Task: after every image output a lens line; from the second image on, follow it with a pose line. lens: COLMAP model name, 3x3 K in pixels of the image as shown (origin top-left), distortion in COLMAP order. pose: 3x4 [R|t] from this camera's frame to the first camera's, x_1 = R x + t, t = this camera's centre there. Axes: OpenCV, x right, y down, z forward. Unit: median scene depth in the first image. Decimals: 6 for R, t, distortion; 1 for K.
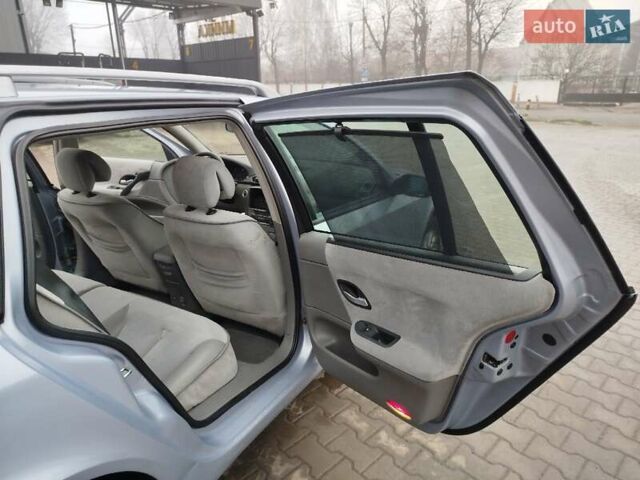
lens RADIAL K [[449.3, 0, 318.4], [0, 449.3, 236.8], [0, 0, 1]] dist [0.008570, 0.006074]
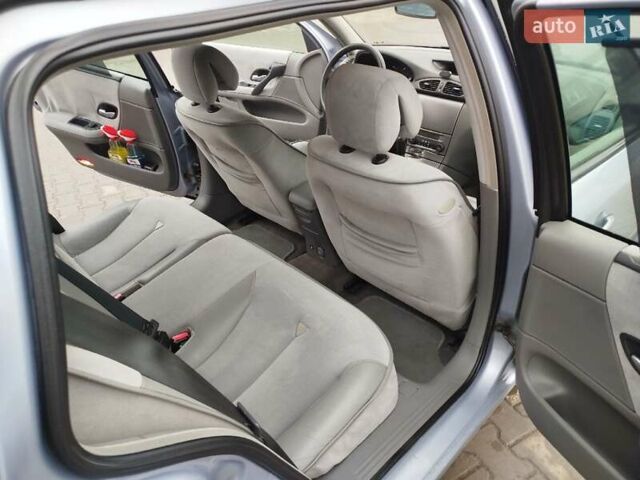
lens RADIAL K [[449.3, 0, 318.4], [0, 449.3, 236.8], [0, 0, 1]] dist [0.008570, 0.006074]
pose [[0.960948, 0.127328, -0.245698, -0.128366], [-0.063849, 0.965918, 0.250852, -0.085676], [0.269264, -0.225368, 0.936326, 0.301440]]
